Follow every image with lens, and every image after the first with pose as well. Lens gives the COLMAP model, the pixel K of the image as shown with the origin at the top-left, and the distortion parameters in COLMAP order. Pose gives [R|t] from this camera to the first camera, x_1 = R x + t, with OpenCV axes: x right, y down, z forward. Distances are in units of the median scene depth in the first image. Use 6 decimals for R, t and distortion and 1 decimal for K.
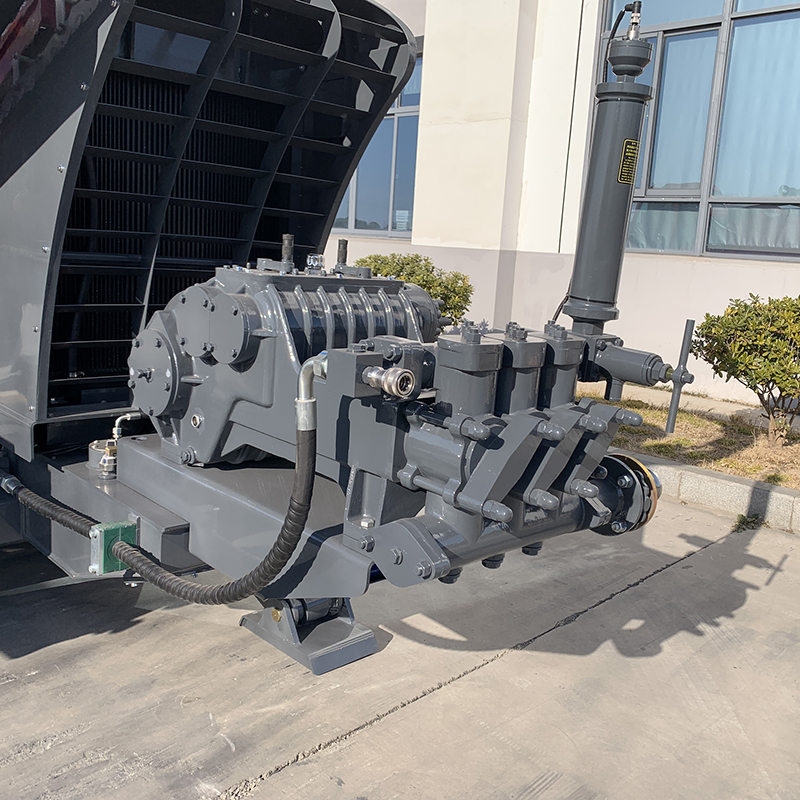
lens RADIAL K [[820.0, 0, 402.7], [0, 820.0, 400.9], [0, 0, 1]] dist [0.010250, 0.000000]
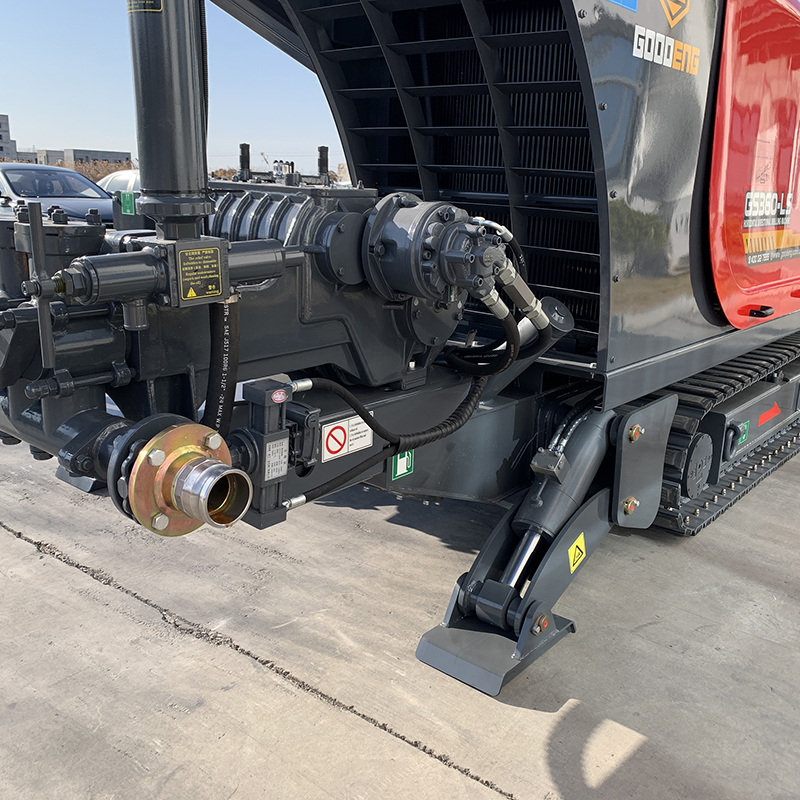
lens RADIAL K [[820.0, 0, 402.9], [0, 820.0, 398.8], [0, 0, 1]] dist [0.010250, 0.000000]
pose [[0.110953, 0.201166, -0.973253, 0.748169], [-0.216039, 0.960763, 0.173956, -0.090734], [0.970060, 0.190960, 0.150059, 0.855832]]
